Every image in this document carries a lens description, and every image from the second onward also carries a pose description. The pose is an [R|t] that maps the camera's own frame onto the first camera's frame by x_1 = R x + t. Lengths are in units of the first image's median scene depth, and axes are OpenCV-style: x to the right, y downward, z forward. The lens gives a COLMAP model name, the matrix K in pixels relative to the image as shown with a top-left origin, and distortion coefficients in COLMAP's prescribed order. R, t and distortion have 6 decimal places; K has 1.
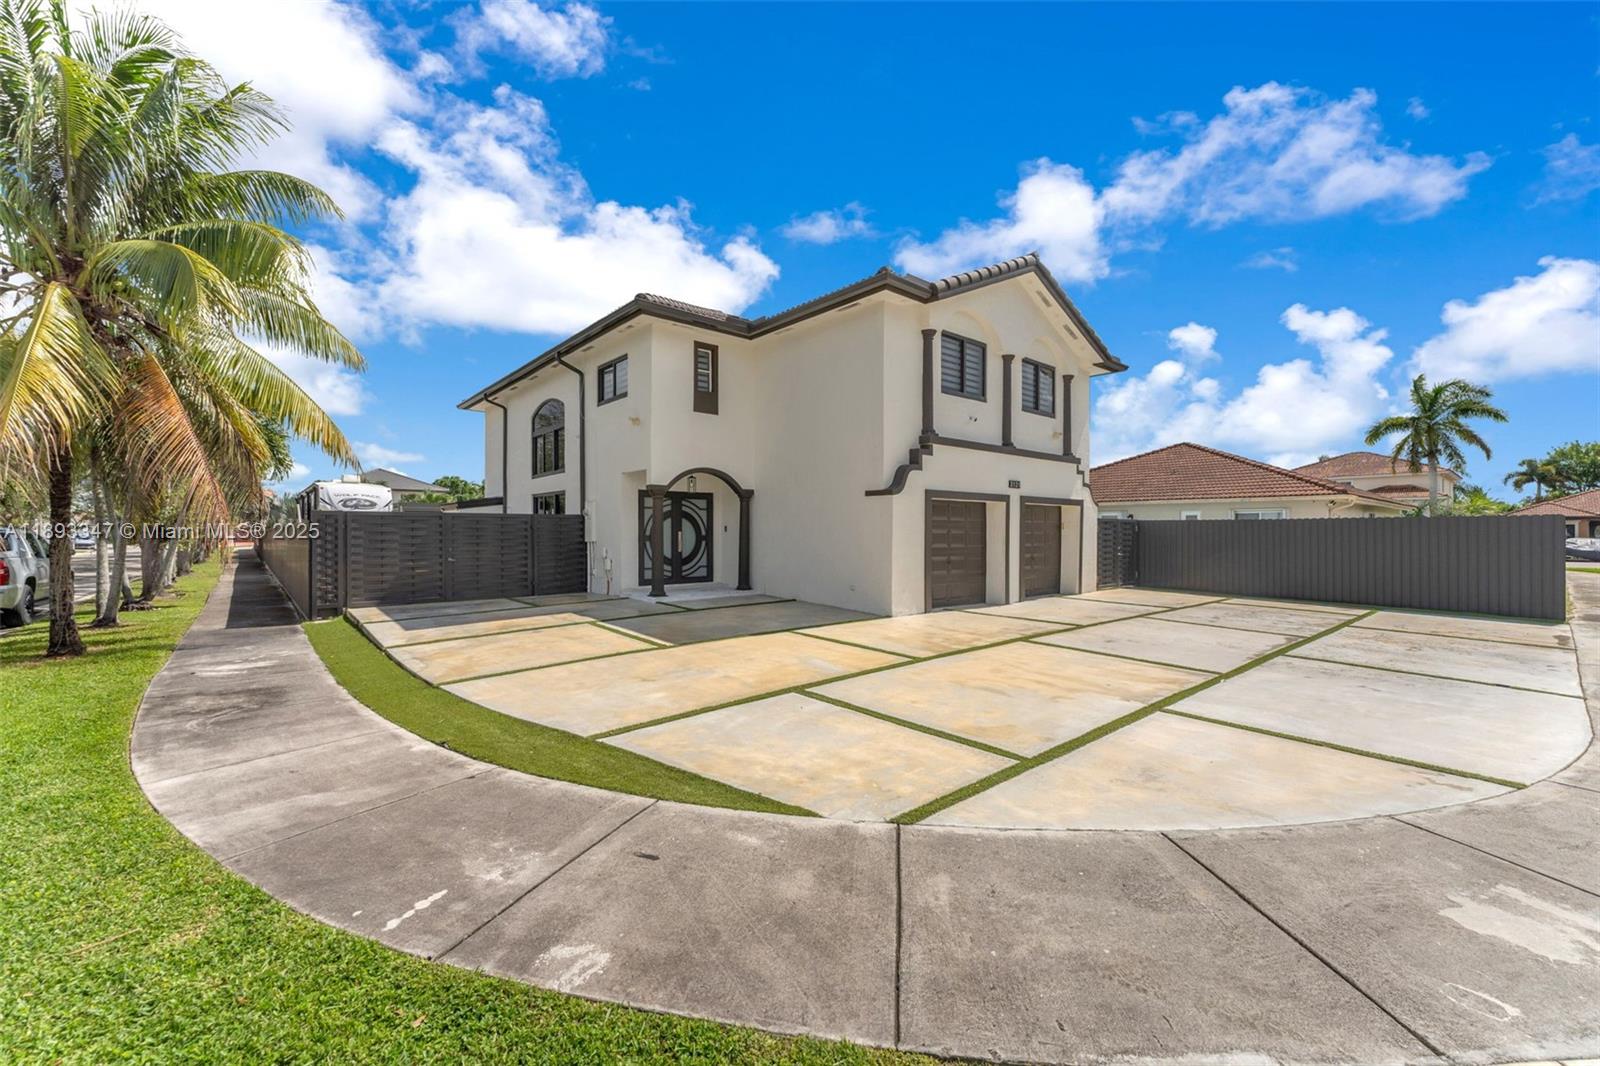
lens RADIAL K [[655.2, 0, 794.6], [0, 655.2, 537.7], [0, 0, 1]] dist [-0.002132, 0.000057]
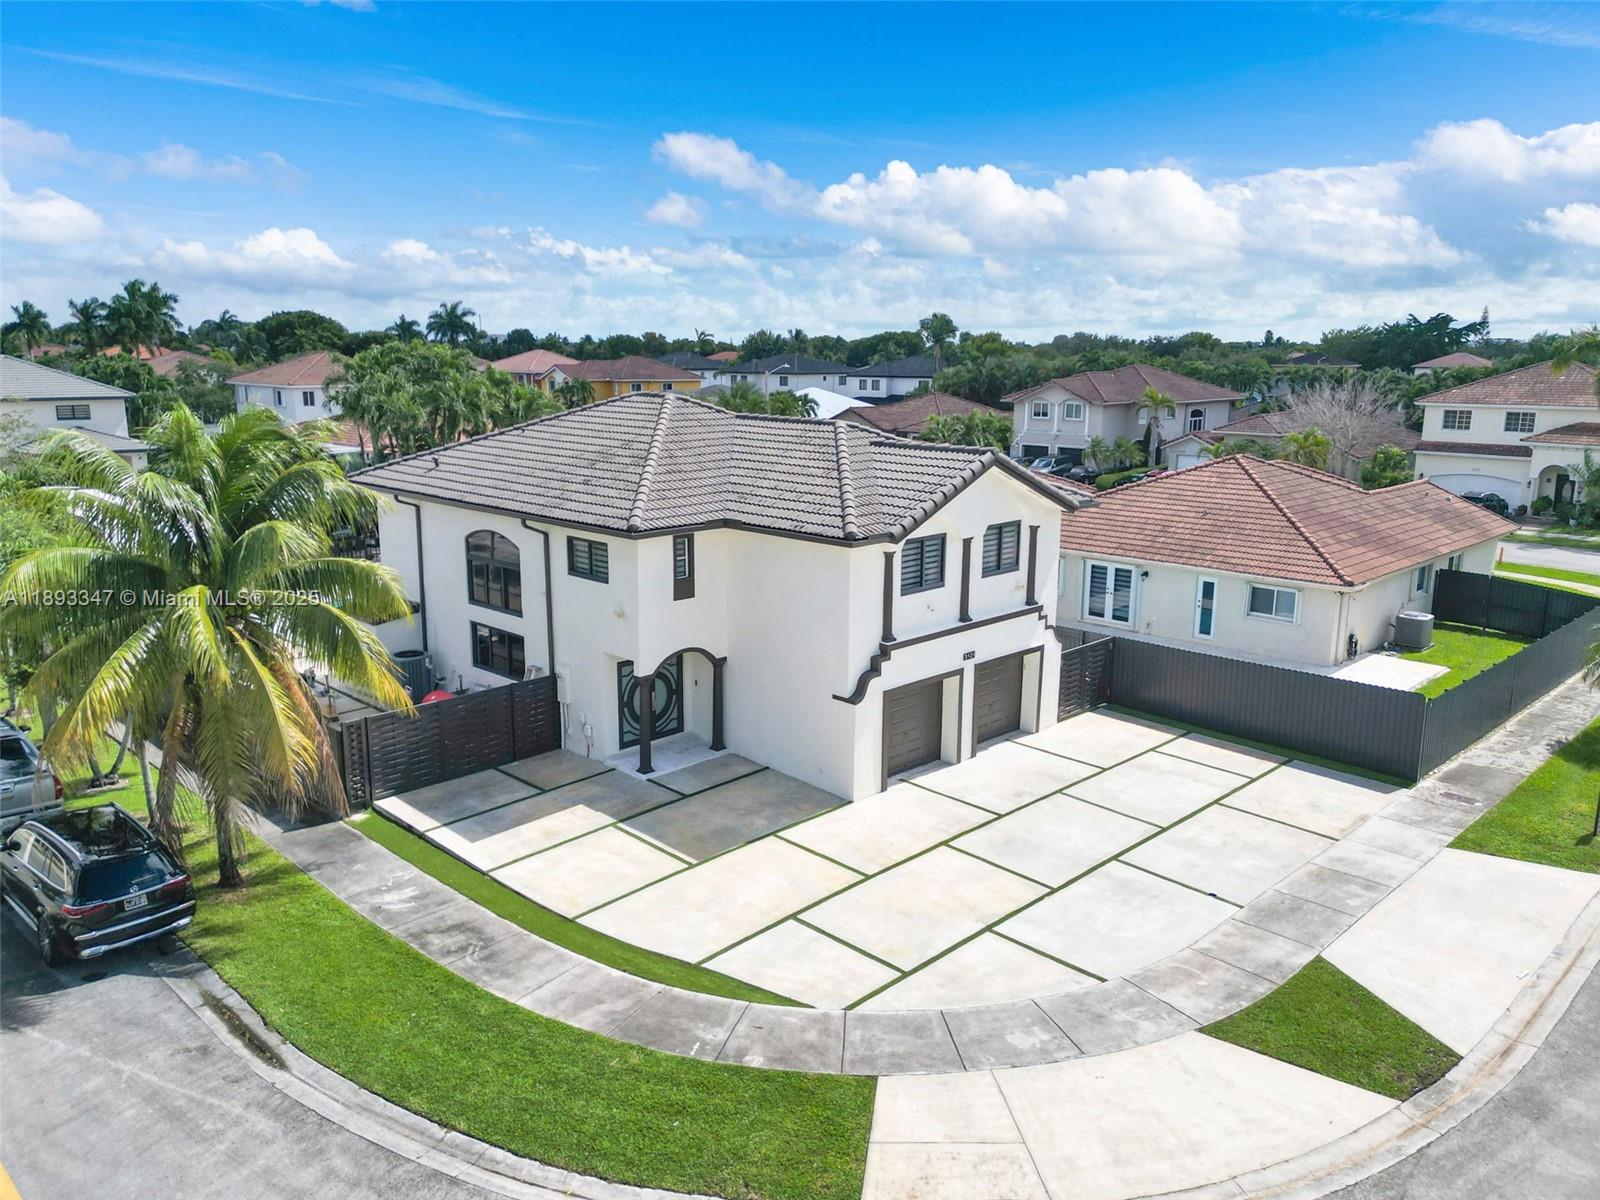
lens RADIAL K [[1213.9, 0, 800.7], [0, 1213.9, 569.1], [0, 0, 1]] dist [0.052609, -0.001770]
pose [[0.996440, -0.011636, 0.083495, -0.118700], [-0.002968, 0.984972, 0.172688, -0.620174], [-0.084250, -0.172321, 0.981431, -1.008501]]
